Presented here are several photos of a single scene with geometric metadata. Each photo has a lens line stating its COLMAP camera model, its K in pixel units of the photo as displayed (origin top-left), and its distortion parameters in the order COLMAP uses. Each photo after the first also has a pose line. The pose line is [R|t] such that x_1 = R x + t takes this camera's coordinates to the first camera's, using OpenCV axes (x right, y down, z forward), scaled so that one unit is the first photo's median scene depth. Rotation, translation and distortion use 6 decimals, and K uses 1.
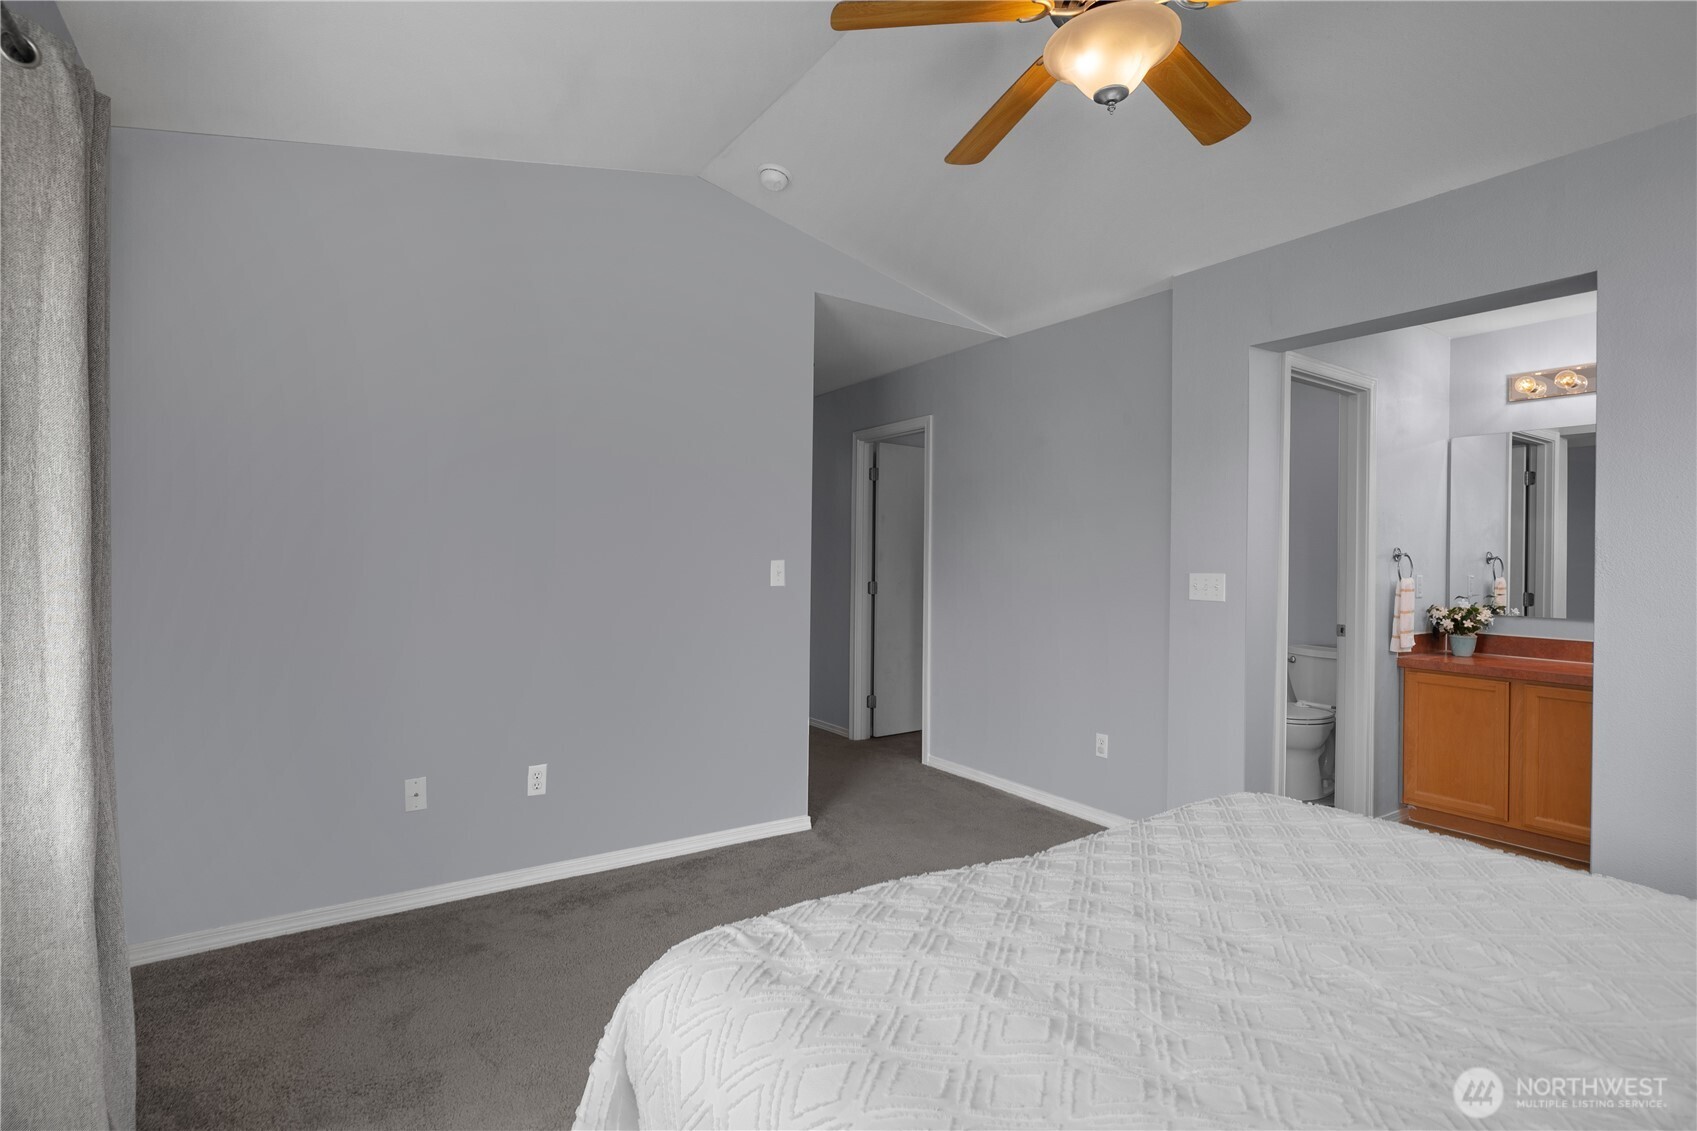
lens RADIAL K [[831.7, 0, 846.5], [0, 831.7, 567.5], [0, 0, 1]] dist [-0.003597, -0.000761]
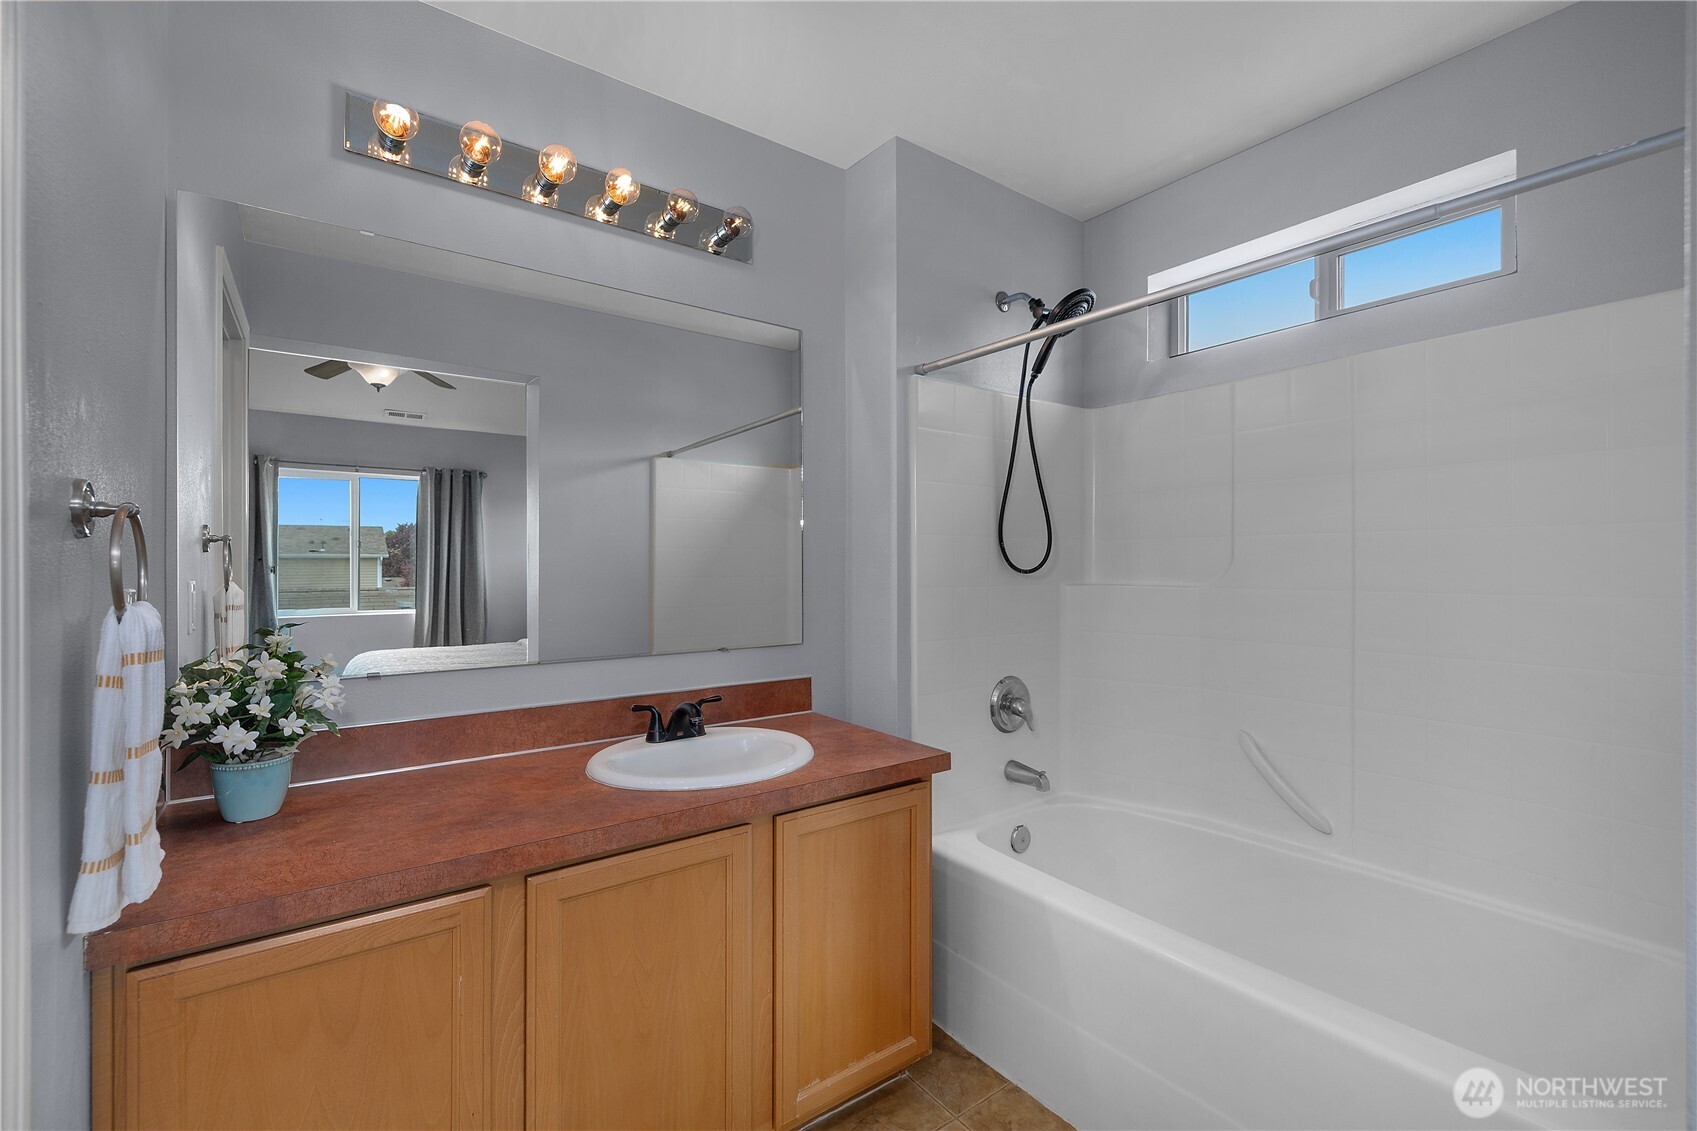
lens RADIAL K [[720.8, 0, 843.9], [0, 720.8, 562.9], [0, 0, 1]] dist [0.002934, -0.000110]
pose [[-0.039652, -0.002841, 0.999210, 0.445318], [0.006612, 0.999973, 0.003106, 0.001924], [-0.999192, 0.006729, -0.039632, 0.785983]]
